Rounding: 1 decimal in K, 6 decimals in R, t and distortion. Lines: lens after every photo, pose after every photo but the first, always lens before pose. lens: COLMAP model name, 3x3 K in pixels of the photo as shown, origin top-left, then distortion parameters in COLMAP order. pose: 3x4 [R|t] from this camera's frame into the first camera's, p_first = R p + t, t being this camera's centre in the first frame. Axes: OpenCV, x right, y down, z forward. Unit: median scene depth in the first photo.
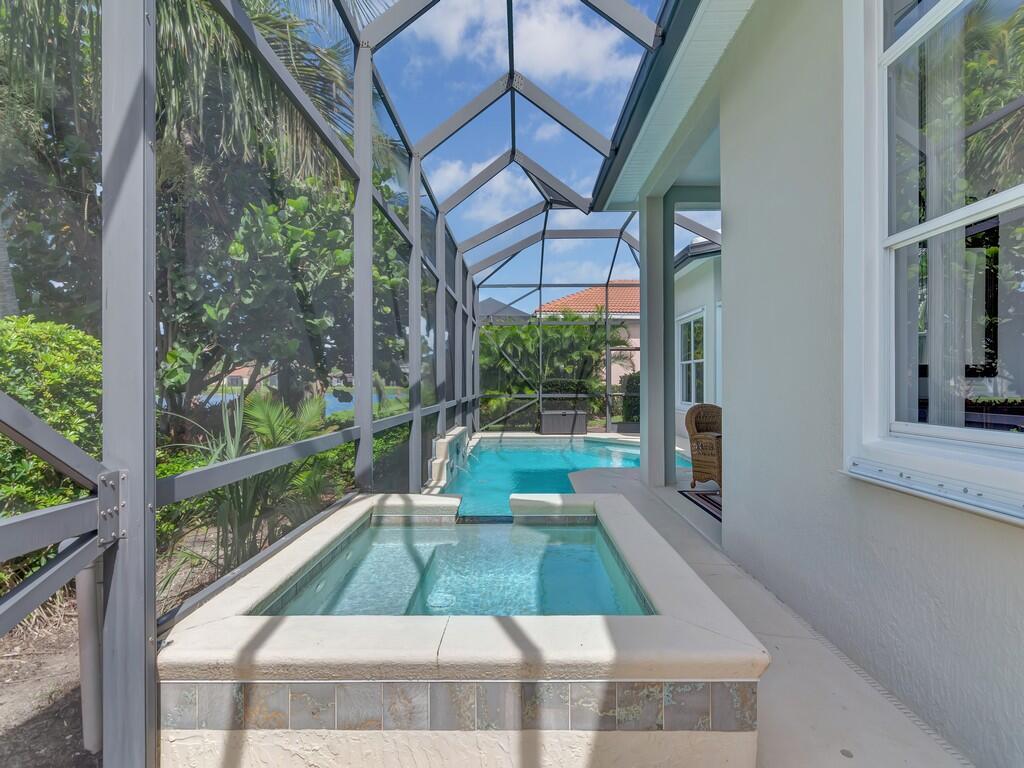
lens RADIAL K [[495.7, 0, 518.5], [0, 495.7, 381.1], [0, 0, 1]] dist [0.002688, 0.000219]
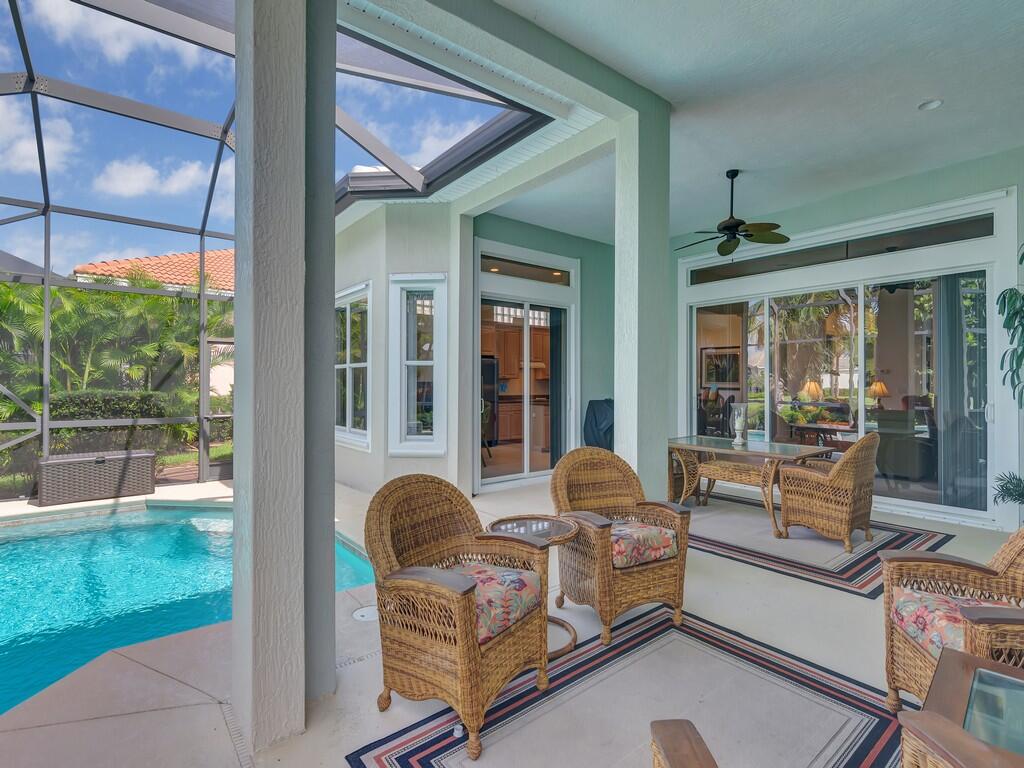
lens RADIAL K [[495.7, 0, 517.6], [0, 495.7, 377.5], [0, 0, 1]] dist [0.002688, 0.000219]
pose [[0.766474, 0.010050, 0.642197, 0.083694], [-0.004360, 0.999936, -0.010445, -0.015407], [-0.642261, 0.005206, 0.766469, 0.292497]]
